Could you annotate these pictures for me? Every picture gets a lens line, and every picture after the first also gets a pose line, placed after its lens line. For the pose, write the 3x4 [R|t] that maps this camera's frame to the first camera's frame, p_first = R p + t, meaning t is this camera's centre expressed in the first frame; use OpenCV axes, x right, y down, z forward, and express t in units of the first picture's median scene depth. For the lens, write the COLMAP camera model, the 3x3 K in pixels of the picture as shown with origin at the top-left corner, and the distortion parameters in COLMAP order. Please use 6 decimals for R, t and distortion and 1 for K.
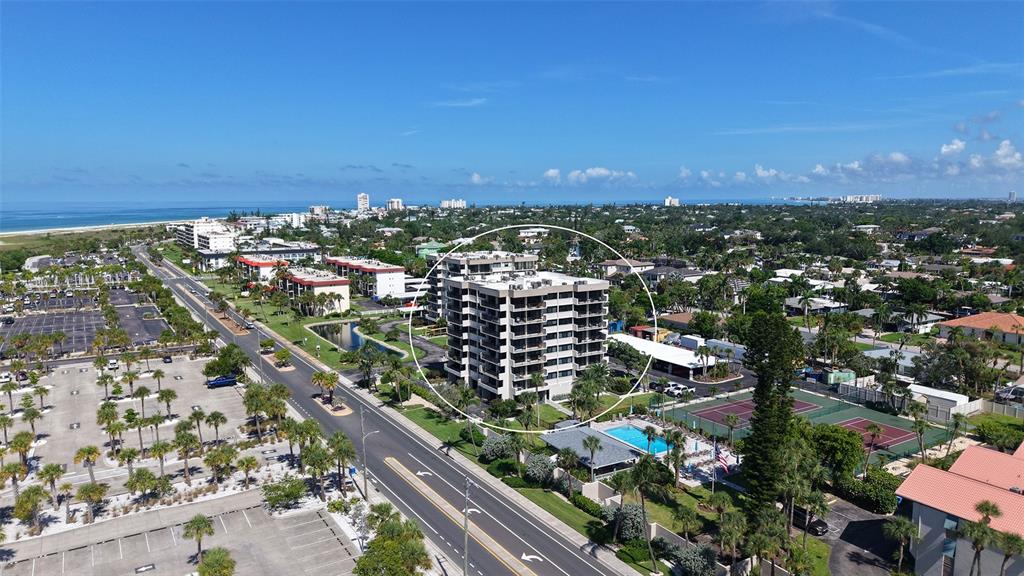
lens RADIAL K [[682.7, 0, 510.0], [0, 682.7, 288.3], [0, 0, 1]] dist [0.014537, -0.022946]
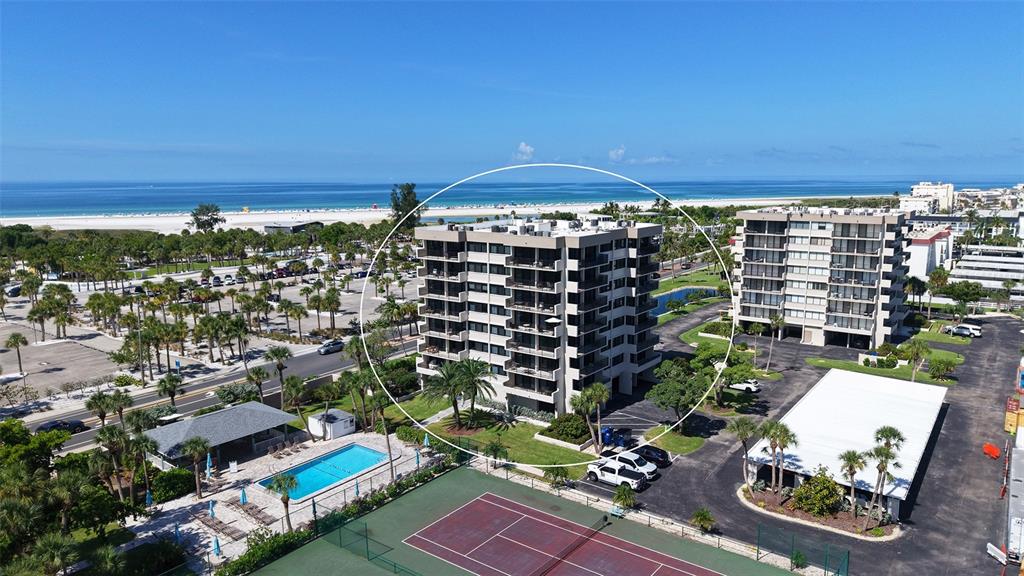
lens RADIAL K [[682.7, 0, 511.9], [0, 682.7, 287.6], [0, 0, 1]] dist [0.014537, -0.022946]
pose [[0.355308, 0.151398, -0.922407, 0.703078], [-0.113921, 0.986454, 0.118028, -0.032024], [0.927781, 0.063145, 0.367742, 0.802819]]
